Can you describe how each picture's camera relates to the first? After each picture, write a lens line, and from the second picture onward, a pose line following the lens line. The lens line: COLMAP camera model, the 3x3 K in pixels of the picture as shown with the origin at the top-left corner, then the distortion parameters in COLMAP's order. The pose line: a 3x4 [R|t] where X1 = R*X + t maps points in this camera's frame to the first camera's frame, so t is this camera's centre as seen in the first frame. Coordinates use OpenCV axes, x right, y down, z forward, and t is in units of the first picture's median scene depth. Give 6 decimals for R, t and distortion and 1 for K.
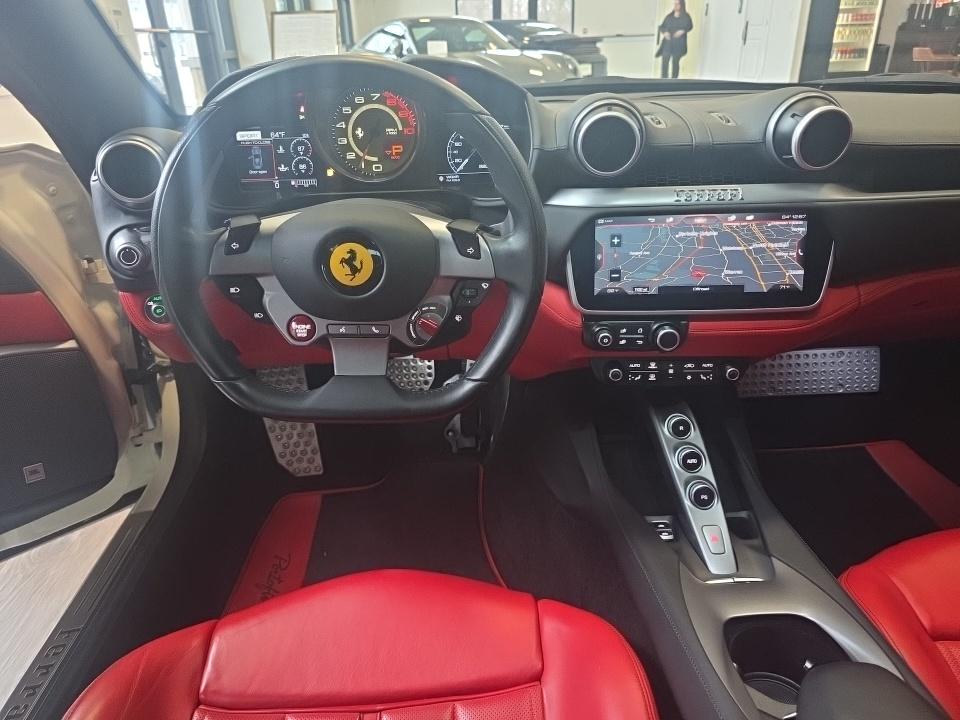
lens RADIAL K [[642.5, 0, 482.3], [0, 642.5, 359.4], [0, 0, 1]] dist [0.009094, -0.004956]
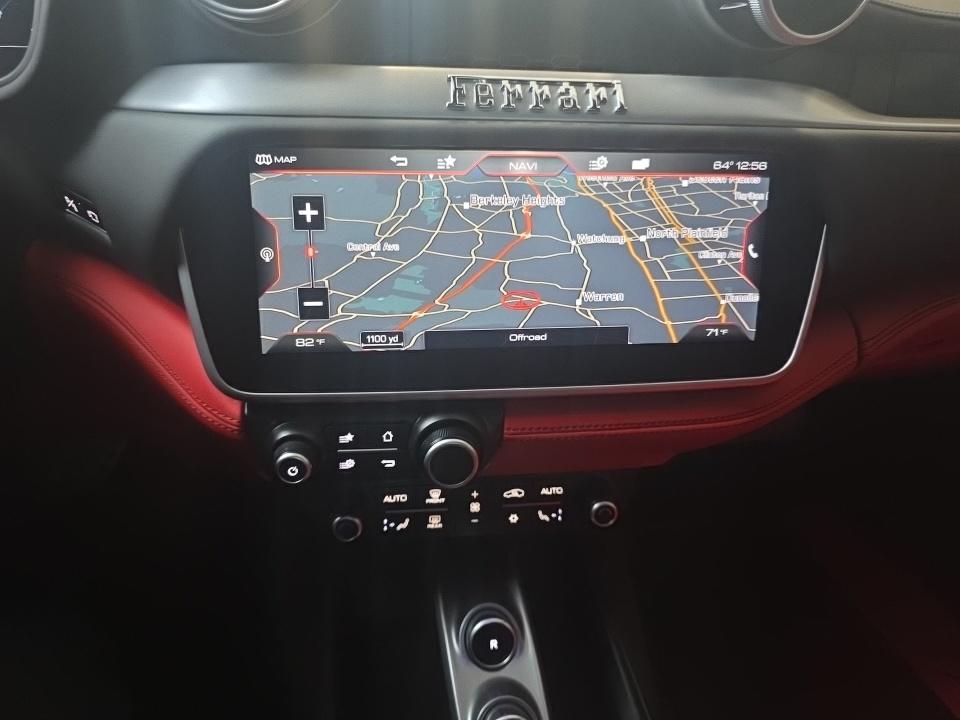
lens RADIAL K [[642.5, 0, 481.5], [0, 642.5, 358.0], [0, 0, 1]] dist [0.009094, -0.004956]
pose [[0.983998, -0.014915, 0.177554, 0.240466], [0.010686, 0.999637, 0.024750, -0.107970], [-0.177858, -0.022456, 0.983800, 0.609245]]
